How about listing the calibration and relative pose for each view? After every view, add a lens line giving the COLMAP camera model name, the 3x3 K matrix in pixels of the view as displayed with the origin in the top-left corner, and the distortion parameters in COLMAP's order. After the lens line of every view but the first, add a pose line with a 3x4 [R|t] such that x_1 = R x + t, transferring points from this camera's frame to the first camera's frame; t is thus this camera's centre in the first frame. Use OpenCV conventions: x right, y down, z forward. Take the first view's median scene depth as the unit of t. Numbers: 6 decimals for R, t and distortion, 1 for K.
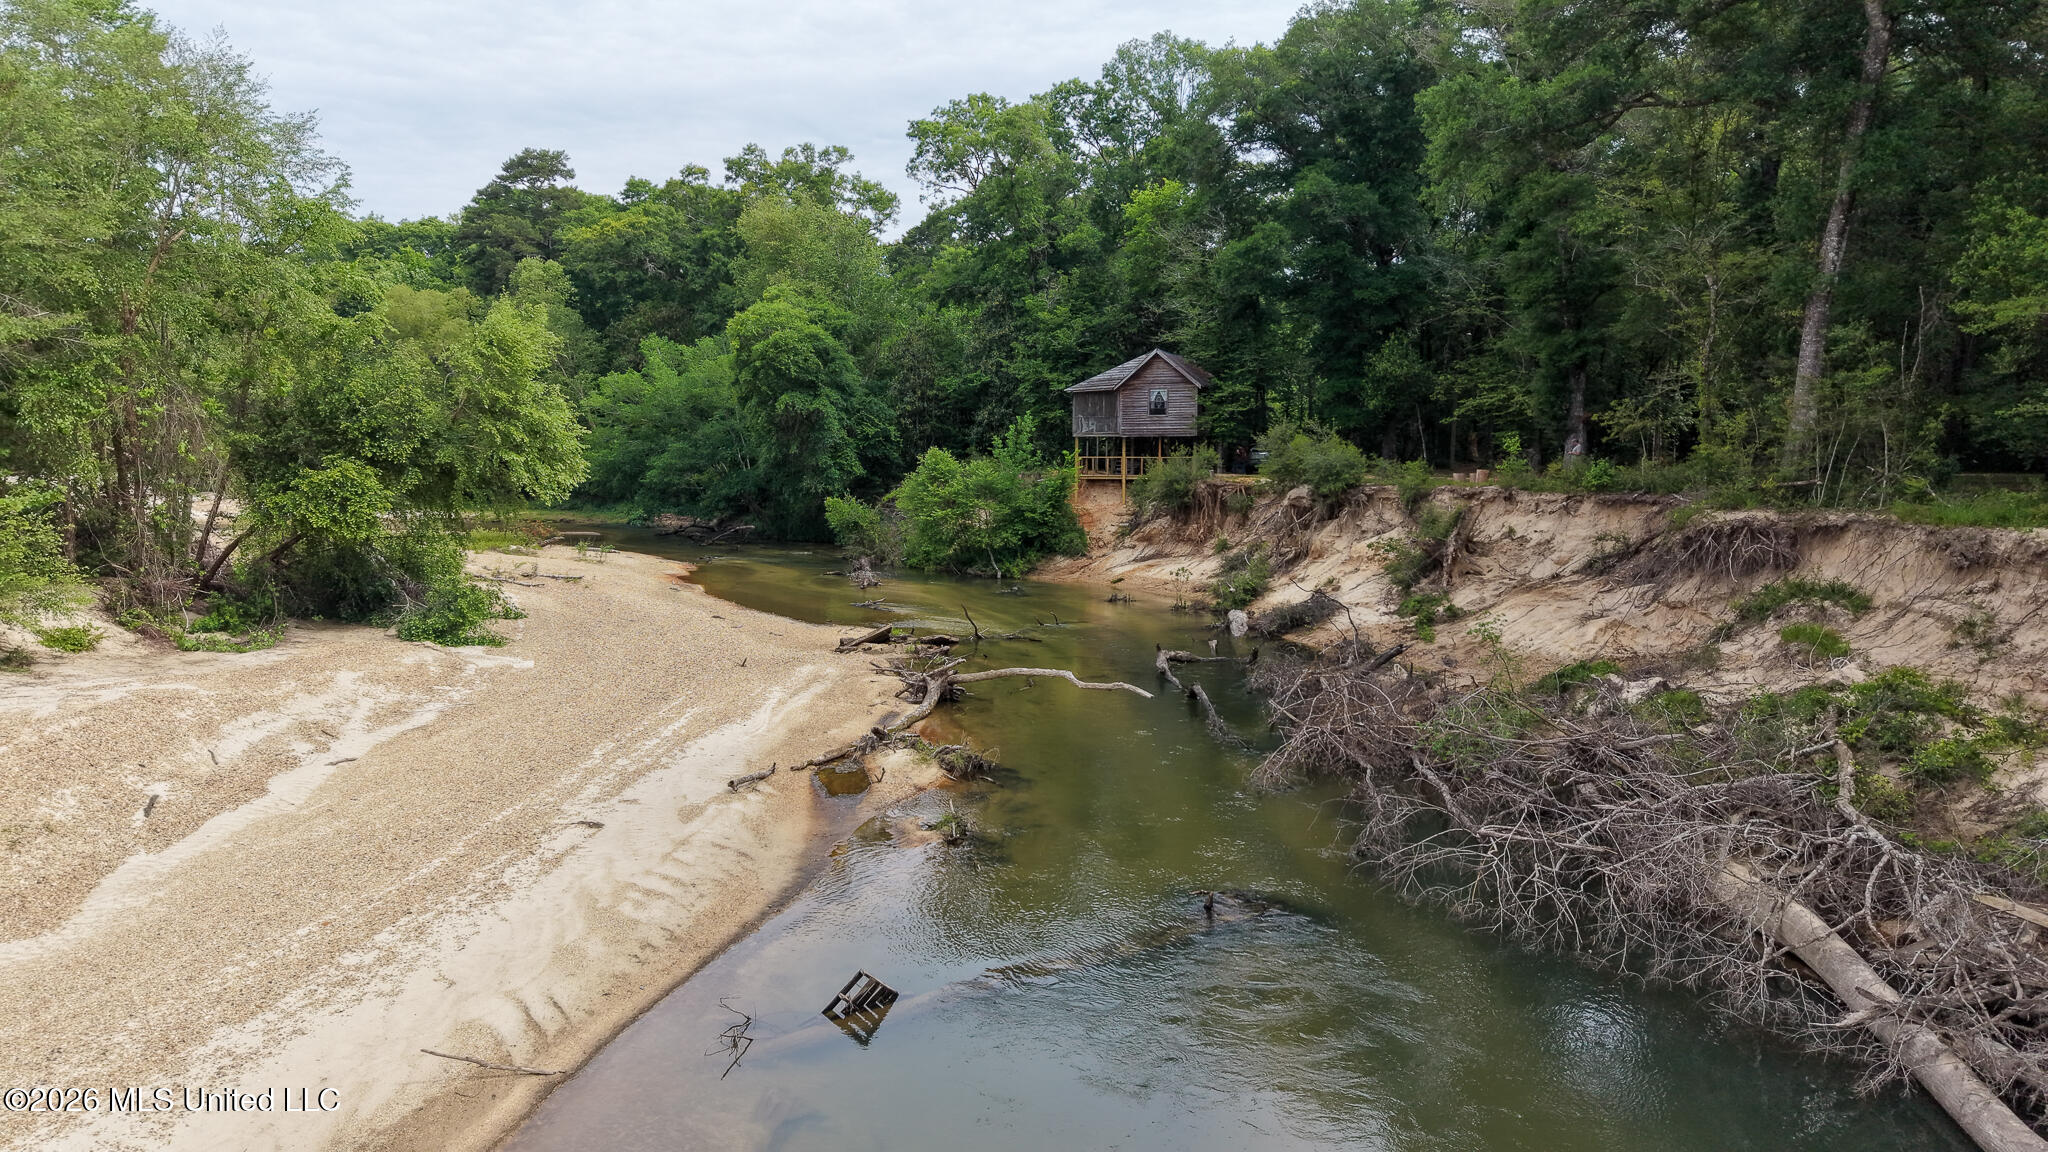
lens RADIAL K [[1361.4, 0, 1020.6], [0, 1361.4, 581.7], [0, 0, 1]] dist [0.046212, -0.049274]
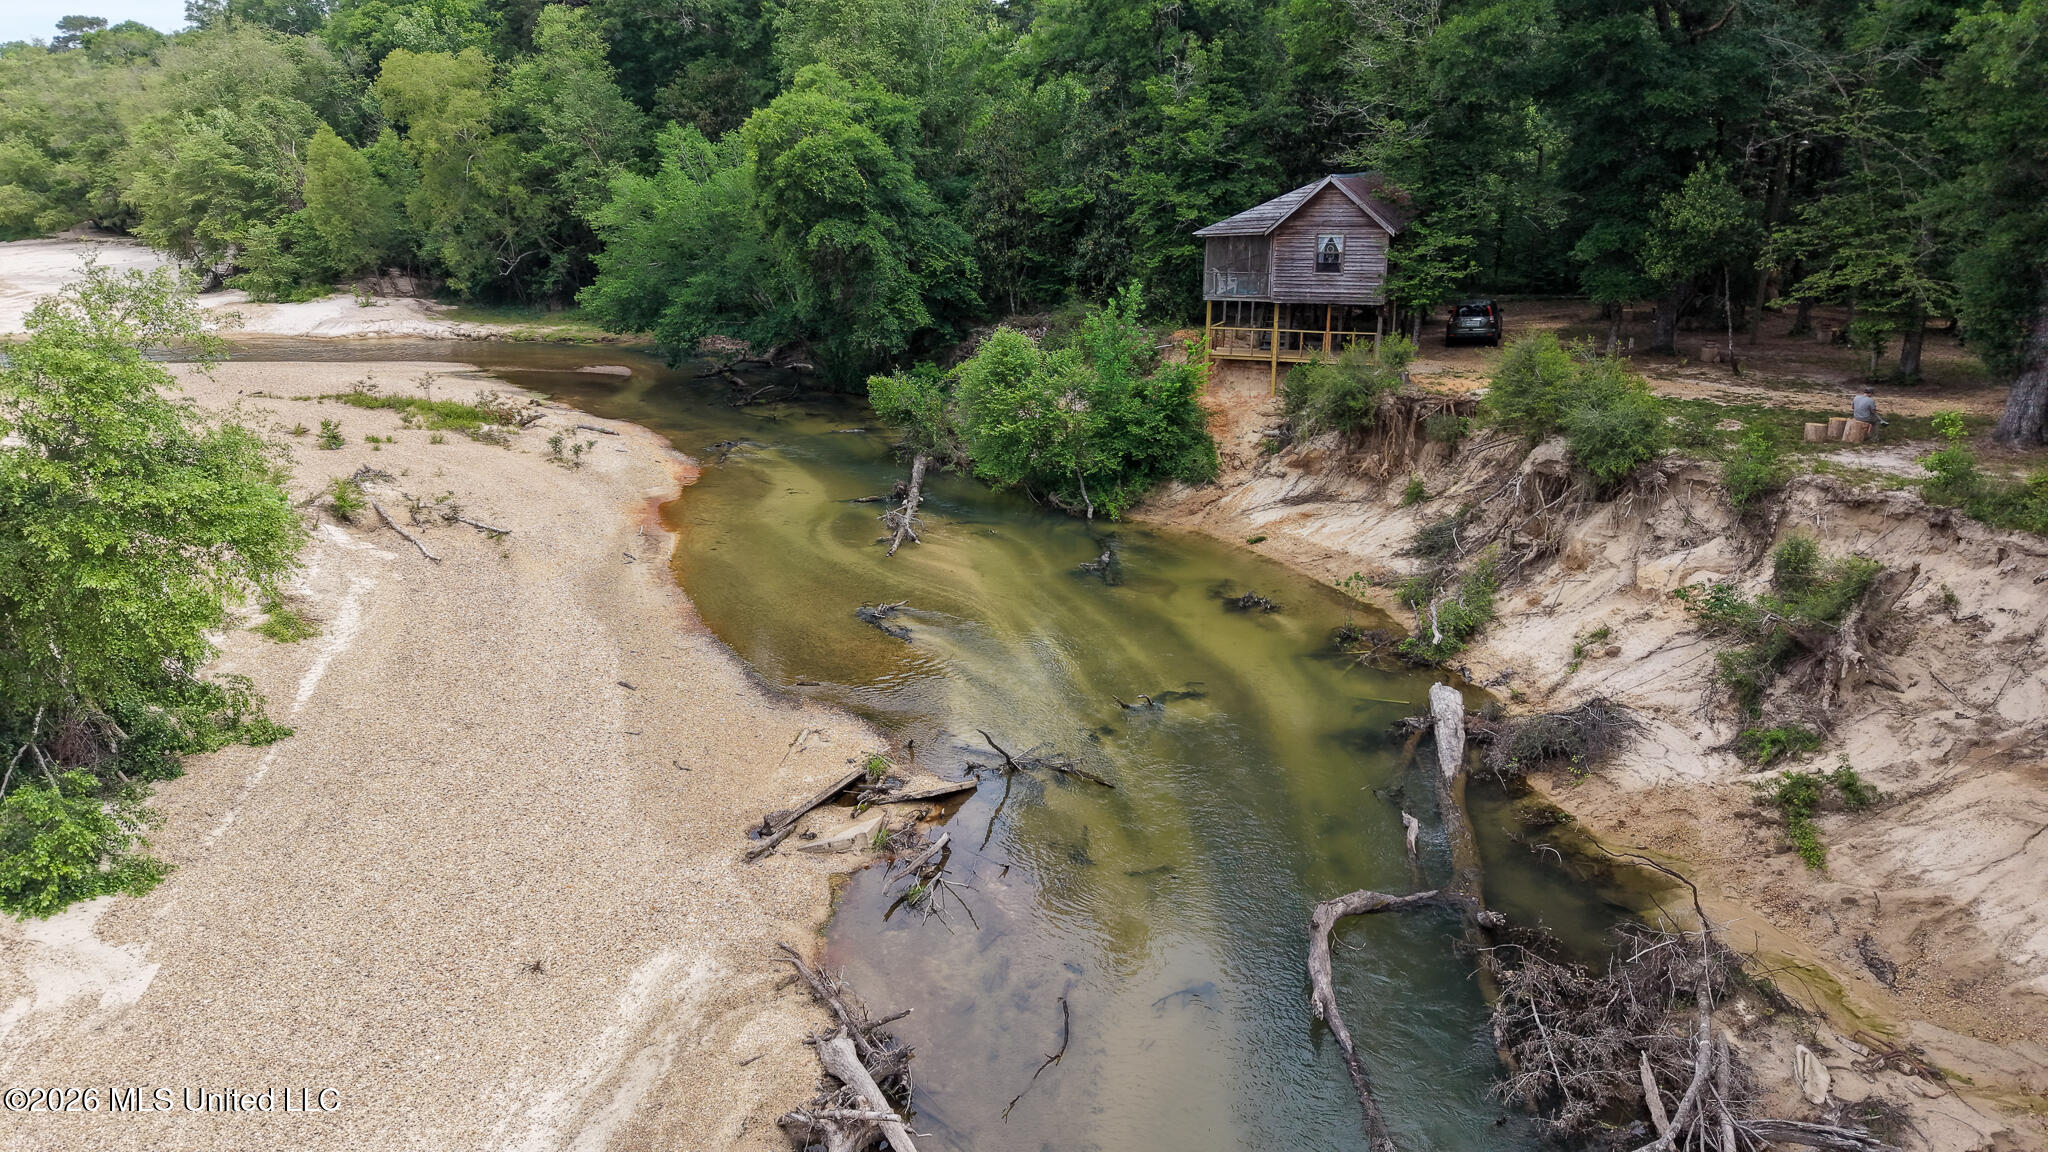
lens RADIAL K [[1366.0, 0, 1010.9], [0, 1366.0, 600.2], [0, 0, 1]] dist [-0.007145, -0.004579]
pose [[0.993631, 0.028057, -0.109135, 0.028039], [-0.004716, 0.978011, 0.208498, -0.137626], [0.112585, -0.206656, 0.971915, 0.363635]]
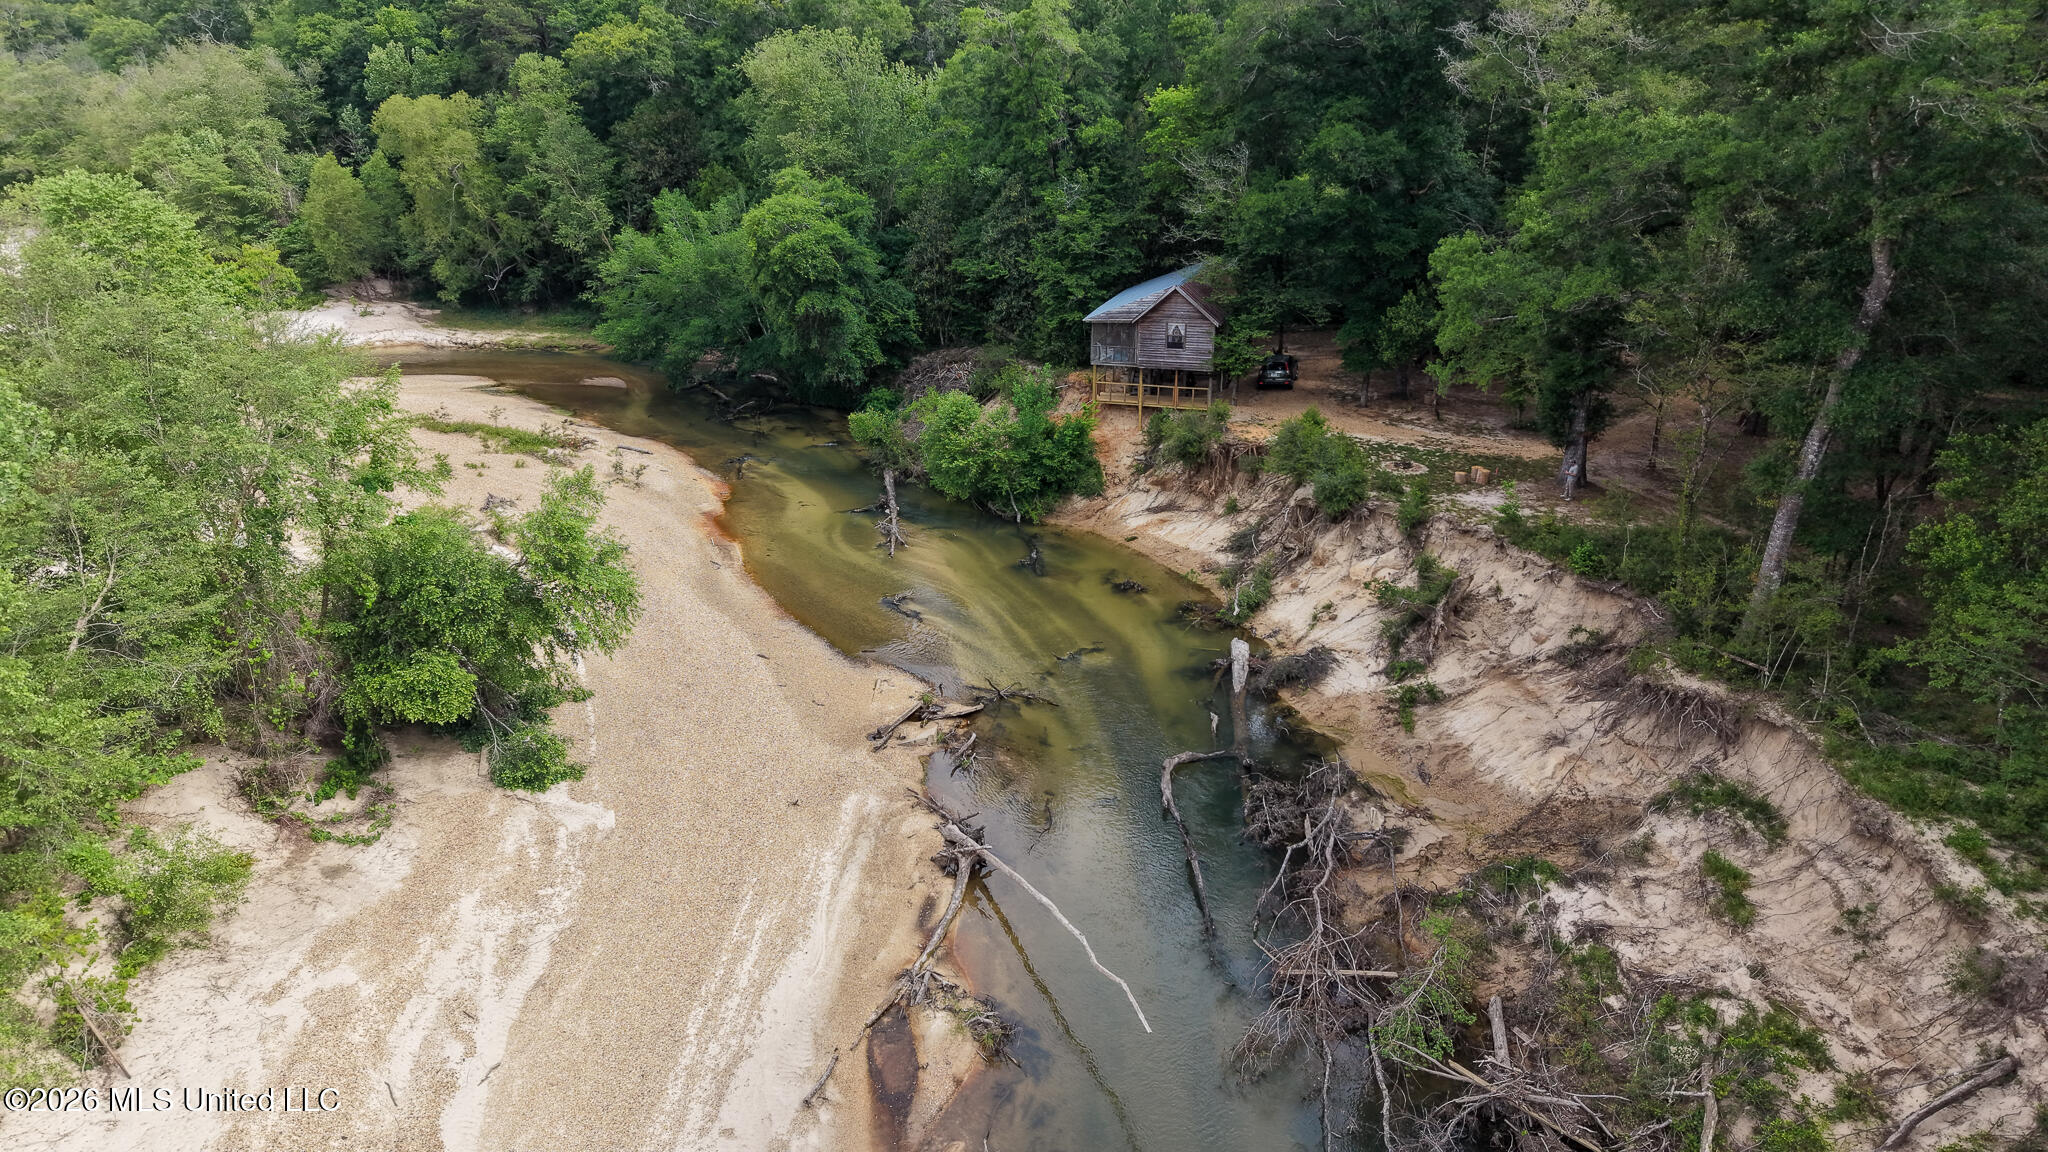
lens RADIAL K [[1361.4, 0, 1020.6], [0, 1361.4, 581.7], [0, 0, 1]] dist [0.046212, -0.049274]
pose [[0.999931, 0.002143, -0.011517, -0.002497], [0.000863, 0.966980, 0.254850, -0.283690], [0.011683, -0.254842, 0.966912, -0.034027]]
